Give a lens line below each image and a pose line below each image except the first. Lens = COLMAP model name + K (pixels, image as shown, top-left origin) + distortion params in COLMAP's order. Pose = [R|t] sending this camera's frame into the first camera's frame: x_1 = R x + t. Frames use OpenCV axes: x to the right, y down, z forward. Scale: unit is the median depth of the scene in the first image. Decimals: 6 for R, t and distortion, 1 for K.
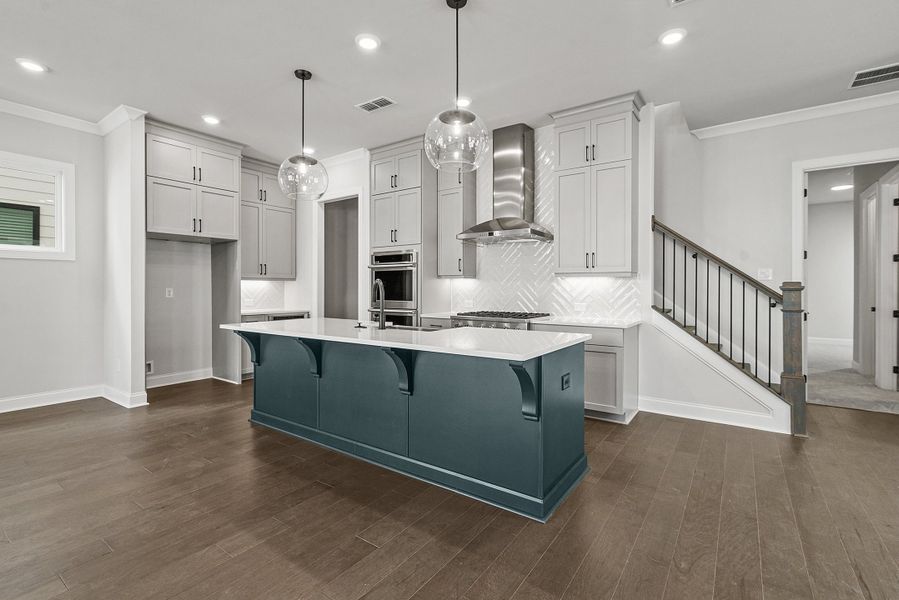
lens RADIAL K [[414.9, 0, 431.4], [0, 414.9, 290.6], [0, 0, 1]] dist [-0.002585, 0.001386]
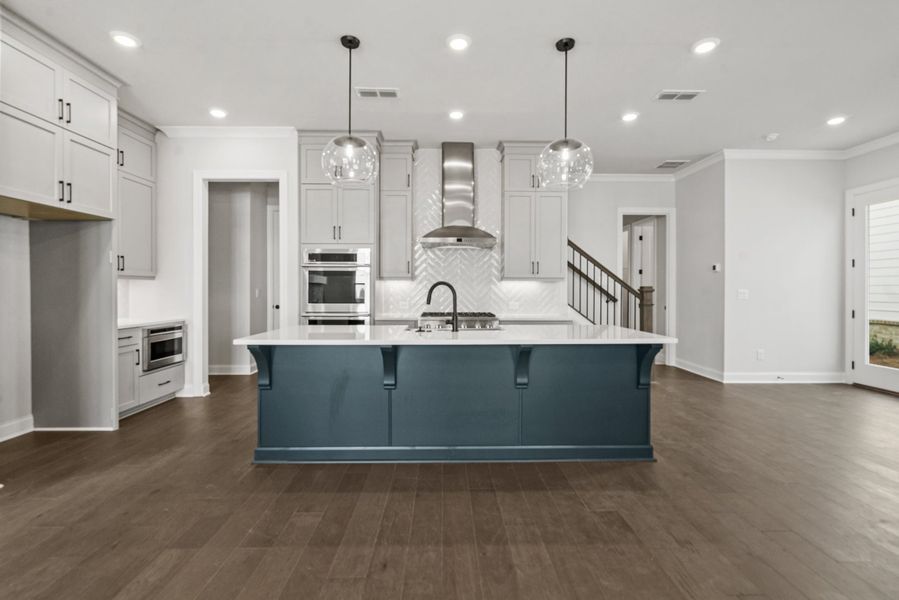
lens RADIAL K [[414.9, 0, 443.7], [0, 414.9, 292.5], [0, 0, 1]] dist [-0.002585, 0.001386]
pose [[0.802207, -0.003135, 0.597038, -0.478817], [0.004077, 0.999992, -0.000227, 0.000806], [-0.597032, 0.002617, 0.802213, 0.138380]]
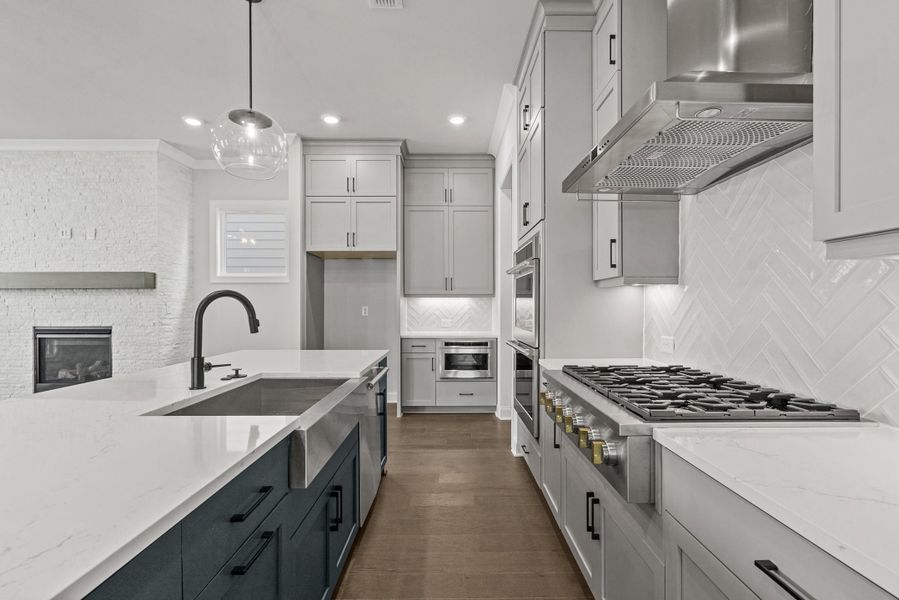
lens RADIAL K [[414.9, 0, 451.2], [0, 414.9, 303.9], [0, 0, 1]] dist [-0.002585, 0.001386]
pose [[0.601551, -0.003467, -0.798827, 0.320370], [-0.007739, 0.999918, -0.010168, -0.003821], [0.798797, 0.012299, 0.601475, 0.620090]]
